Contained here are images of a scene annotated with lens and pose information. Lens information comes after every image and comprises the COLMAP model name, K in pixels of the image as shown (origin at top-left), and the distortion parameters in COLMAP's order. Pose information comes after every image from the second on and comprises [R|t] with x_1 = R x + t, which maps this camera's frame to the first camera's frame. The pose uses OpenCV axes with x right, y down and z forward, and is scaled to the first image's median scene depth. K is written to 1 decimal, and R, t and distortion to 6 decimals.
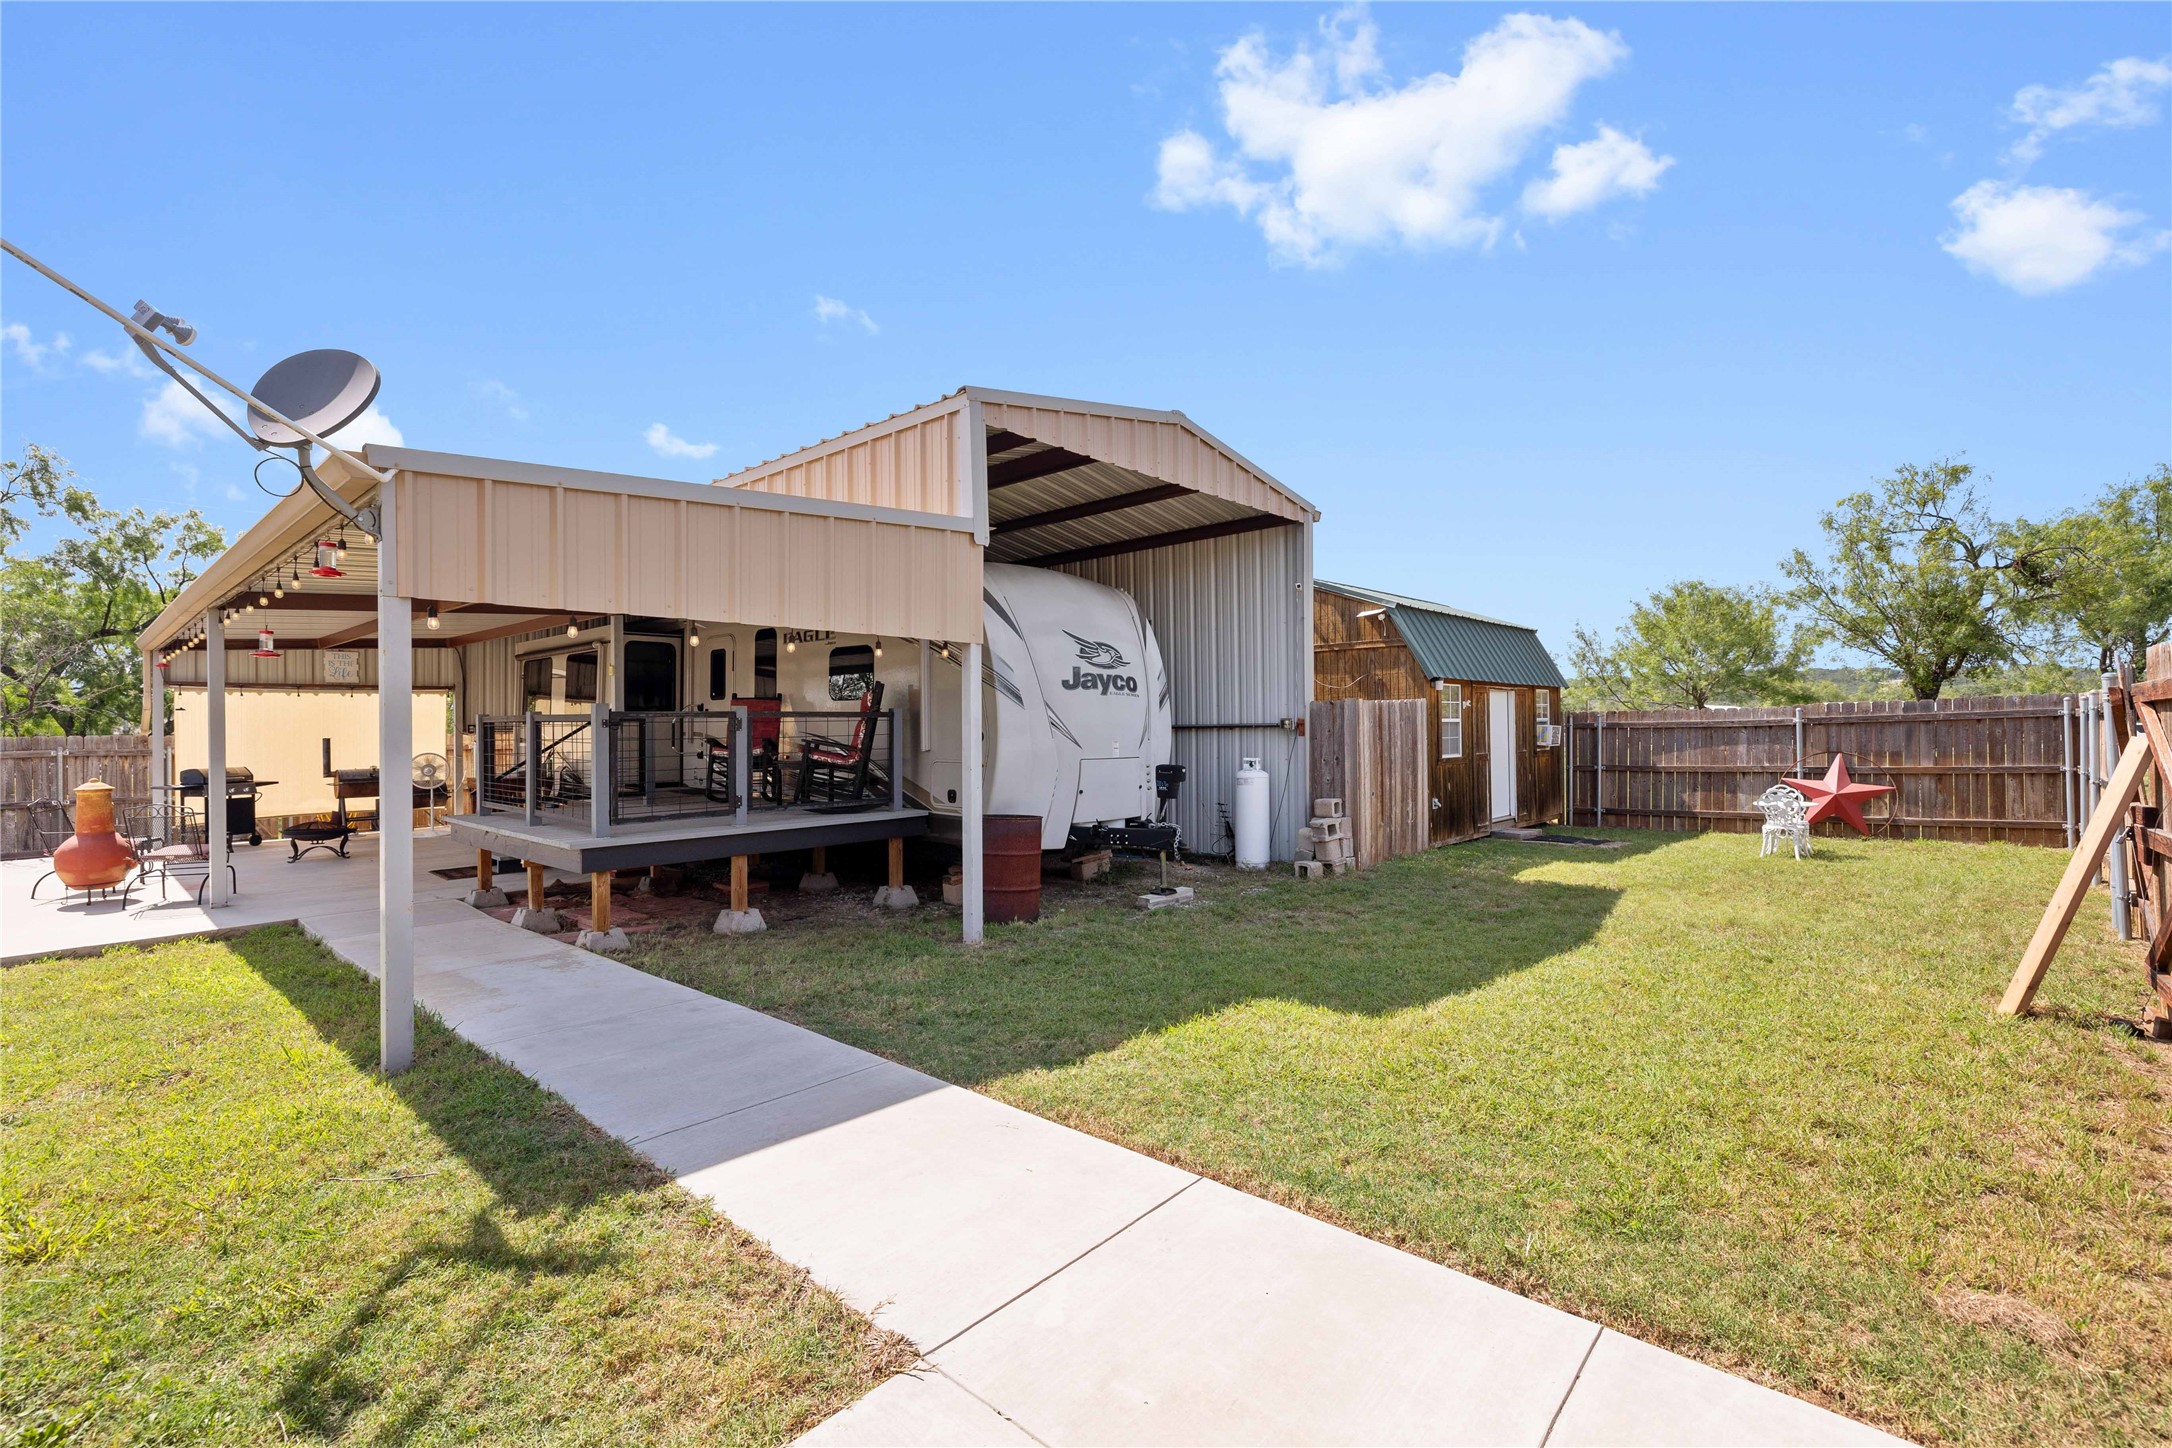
lens RADIAL K [[929.1, 0, 1086.0], [0, 929.1, 724.0], [0, 0, 1]] dist [-0.000508, -0.000067]
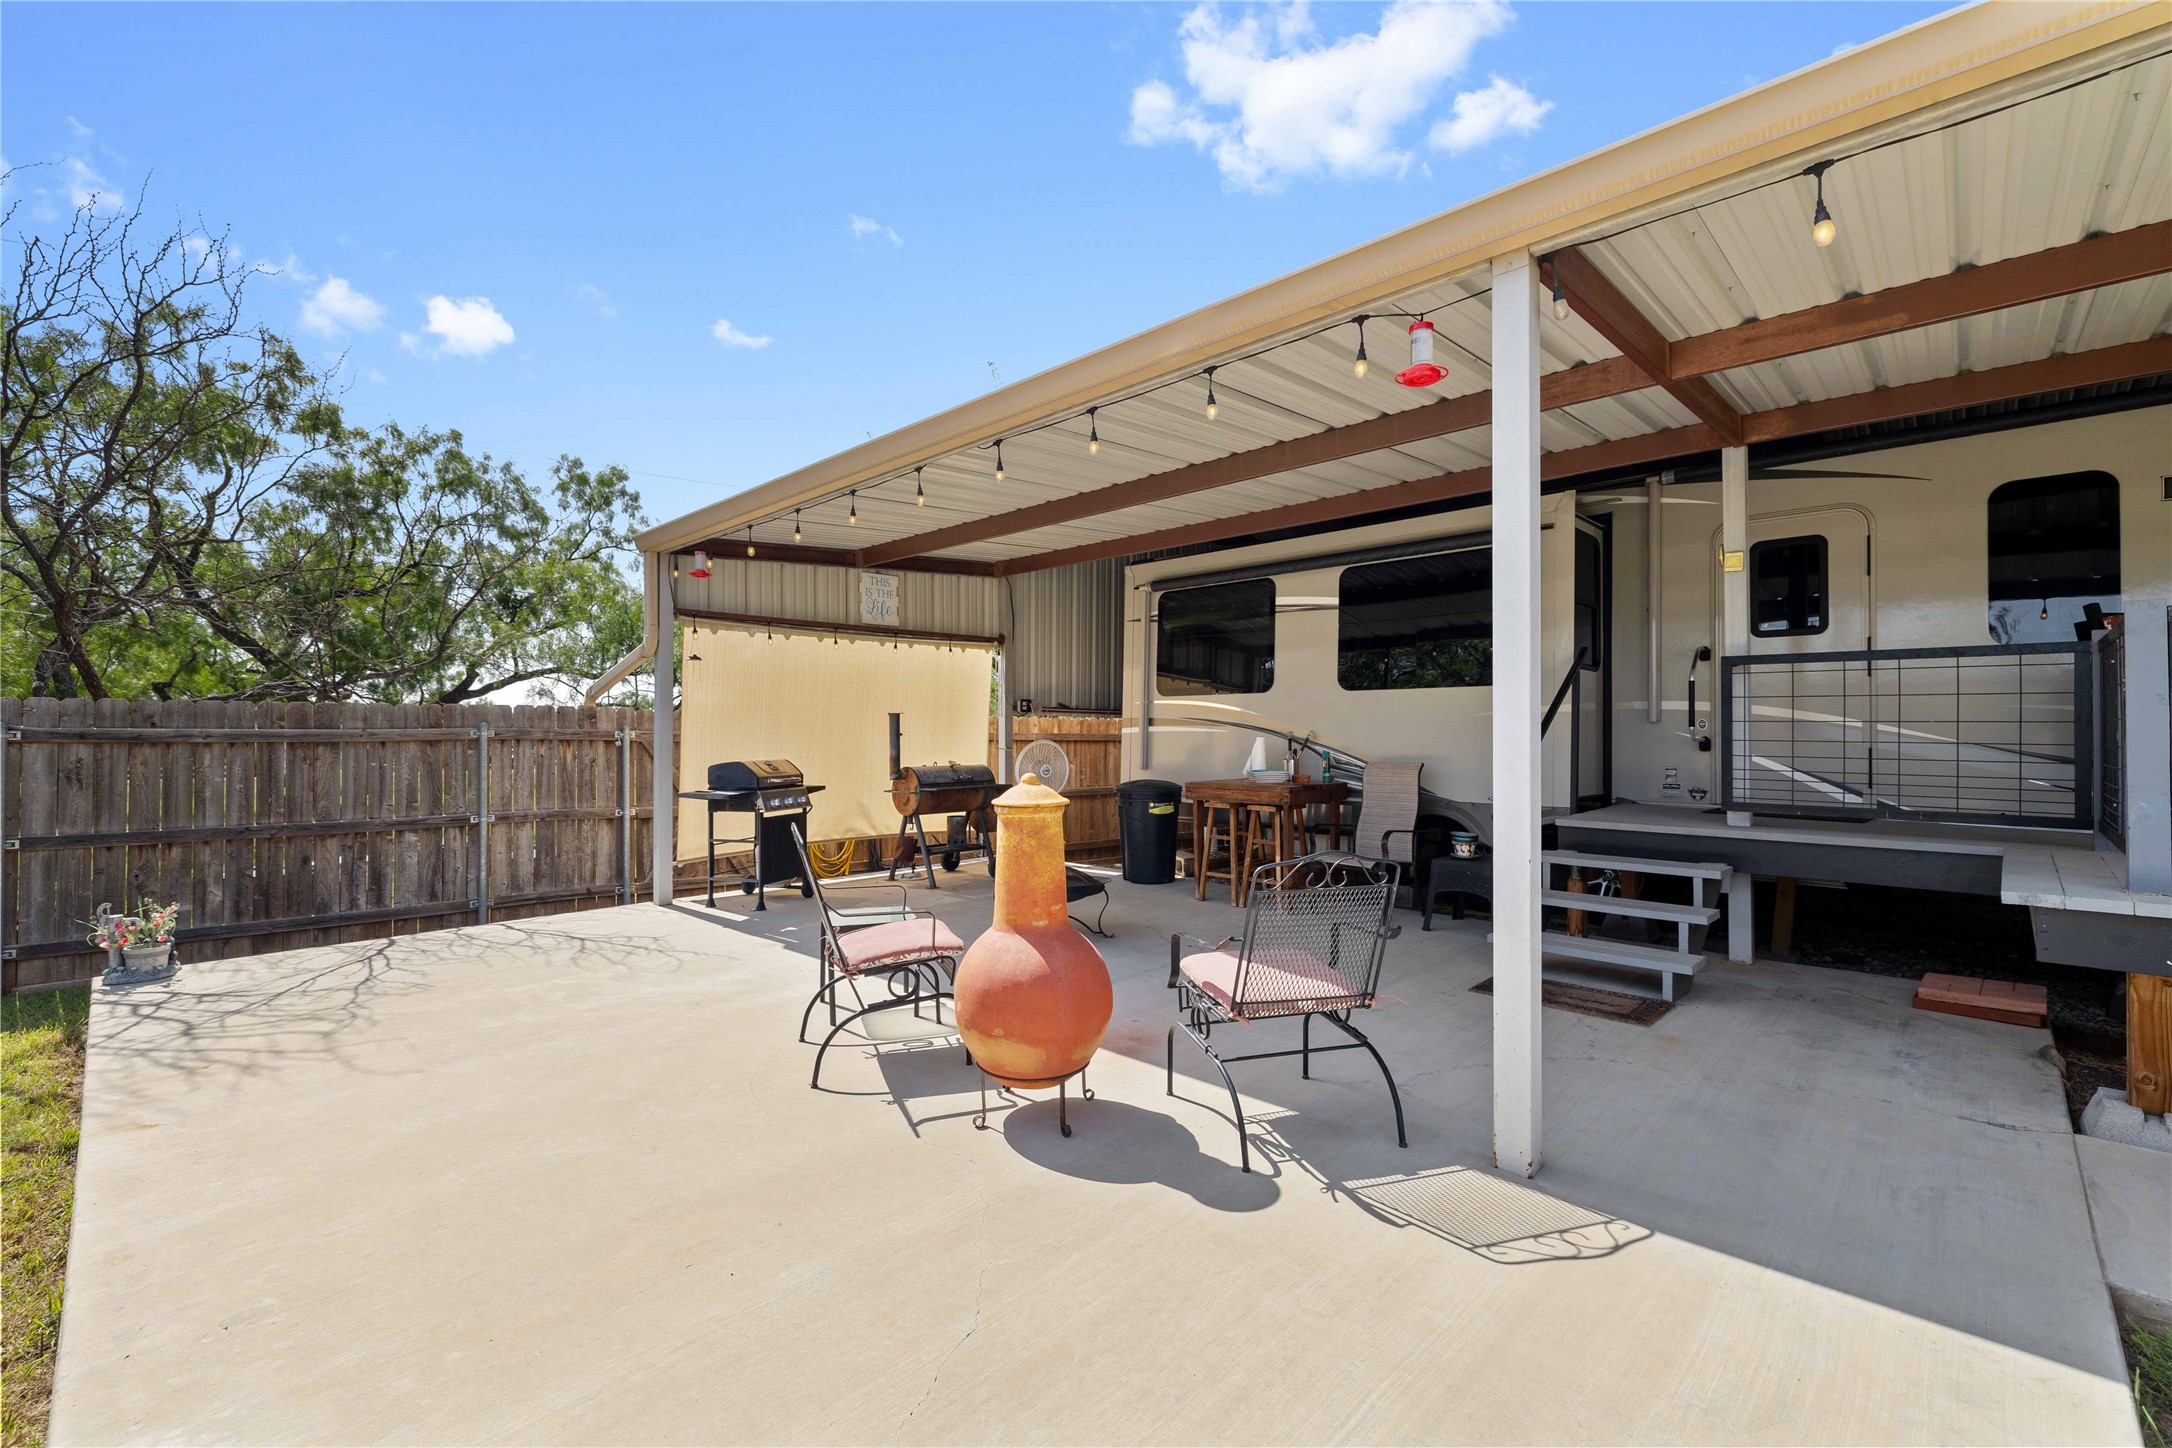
lens RADIAL K [[929.1, 0, 1086.0], [0, 929.1, 724.0], [0, 0, 1]] dist [-0.000508, -0.000067]
pose [[0.999257, 0.006339, -0.038008, -0.719151], [-0.006758, 0.999918, -0.010919, 0.029882], [0.037935, 0.011167, 0.999218, 0.442792]]
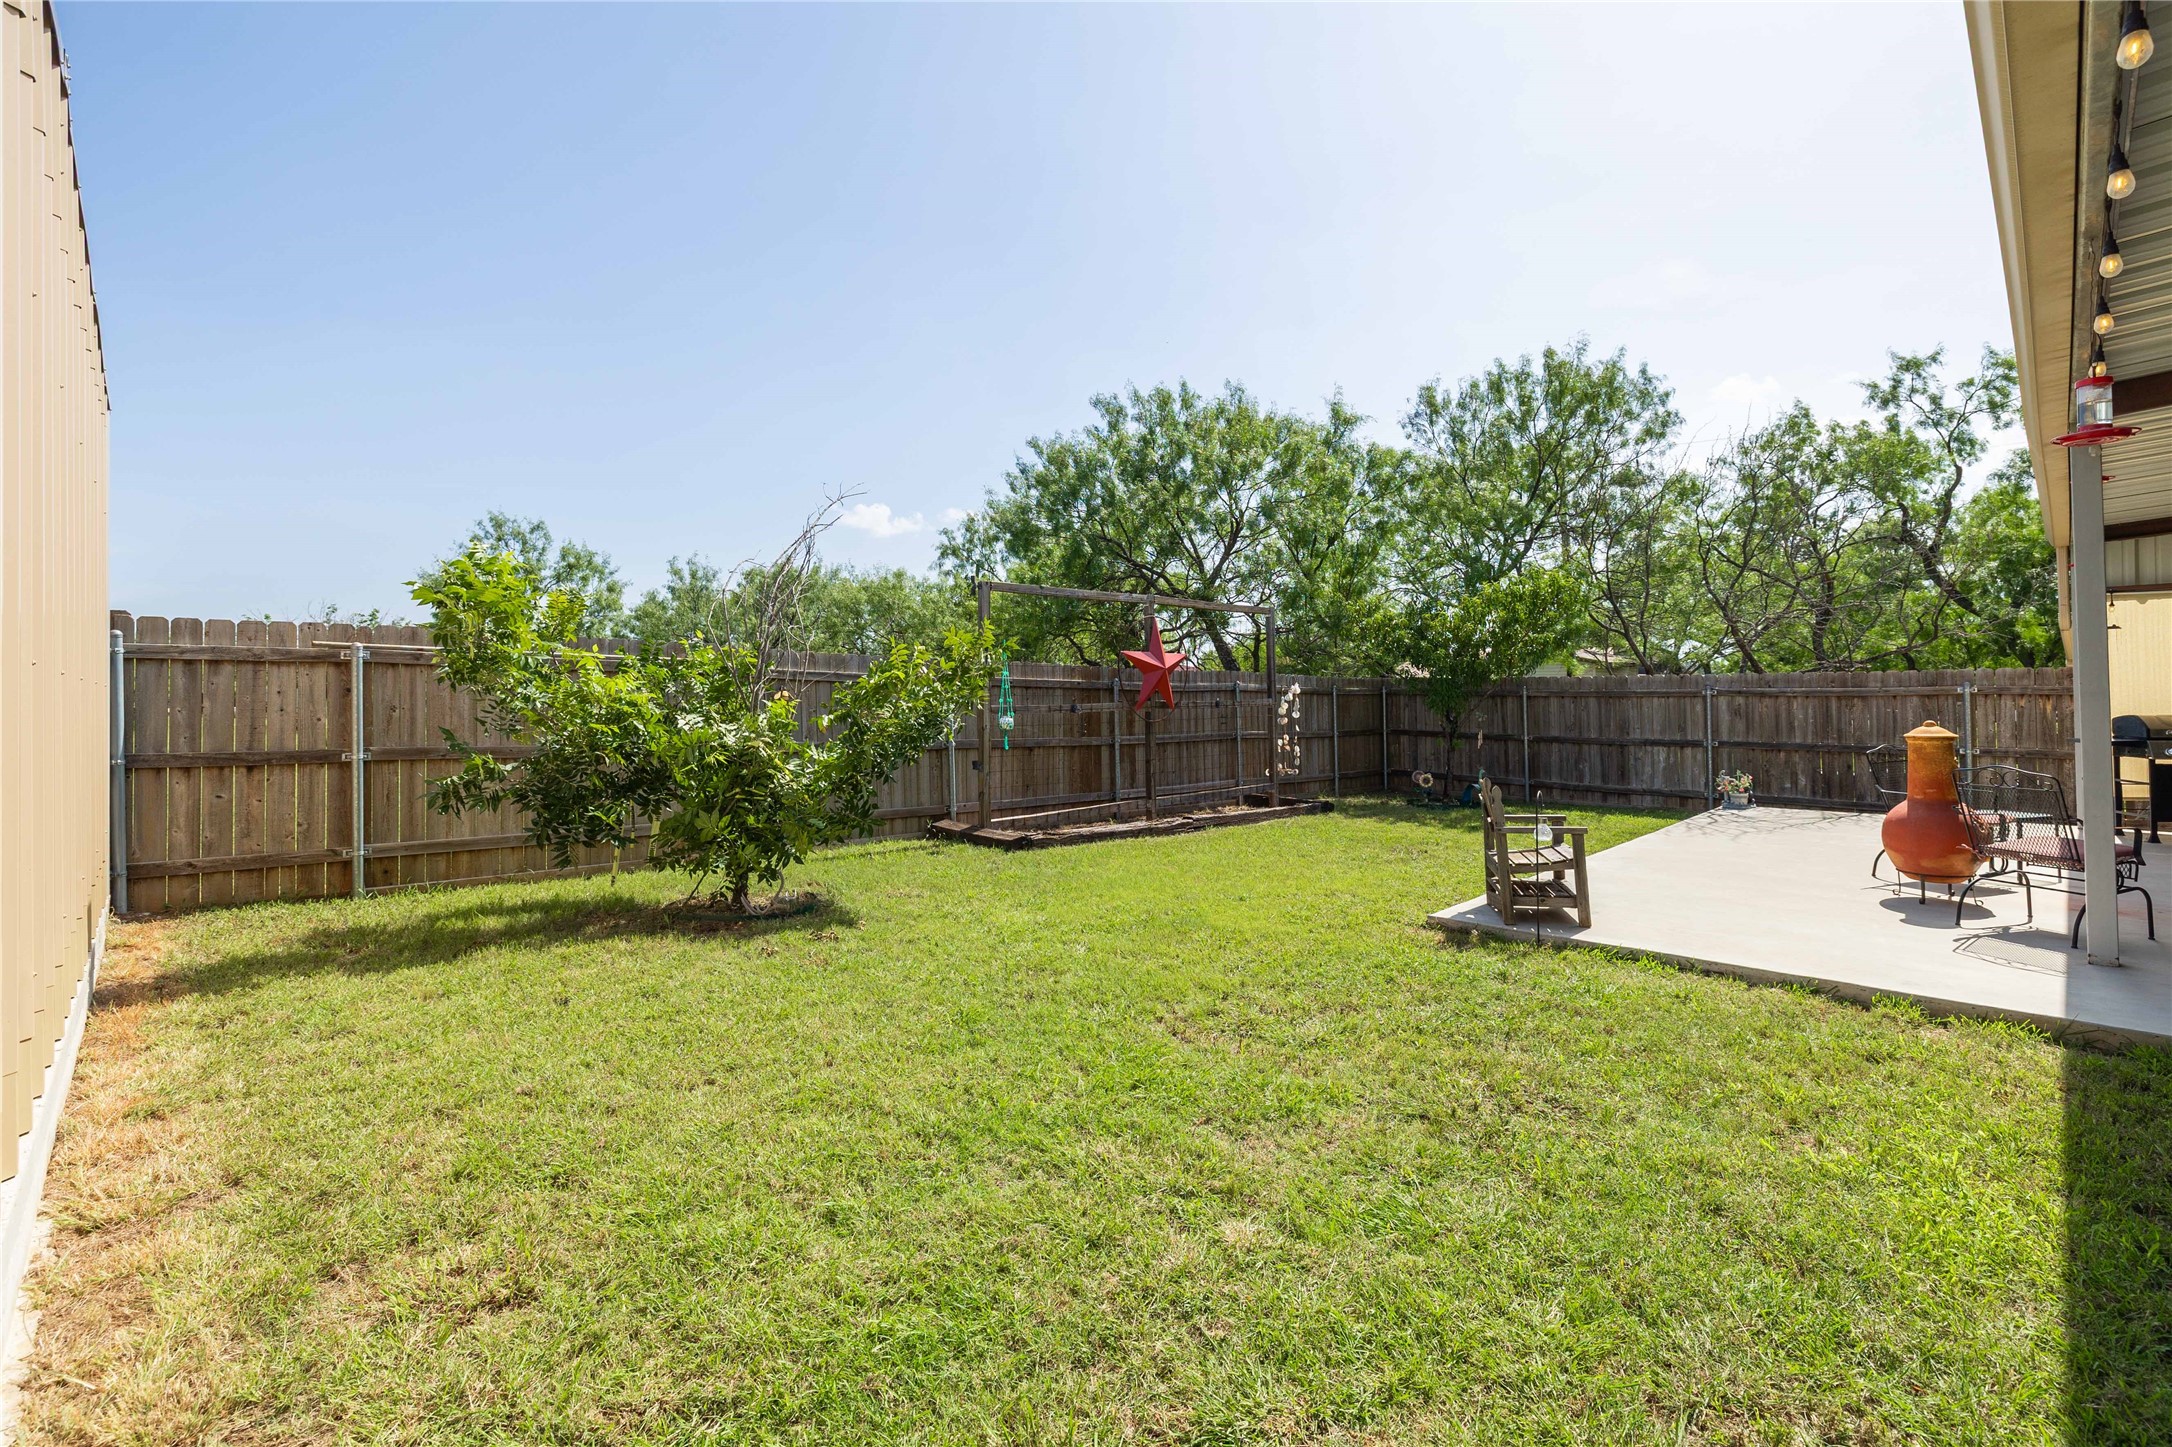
lens RADIAL K [[951.4, 0, 1079.9], [0, 951.4, 679.3], [0, 0, 1]] dist [0.000592, 0.000109]
pose [[-0.078941, -0.001313, -0.996878, -0.220255], [0.010656, 0.999941, -0.002160, 0.015887], [0.996822, -0.010793, -0.078922, 0.299687]]
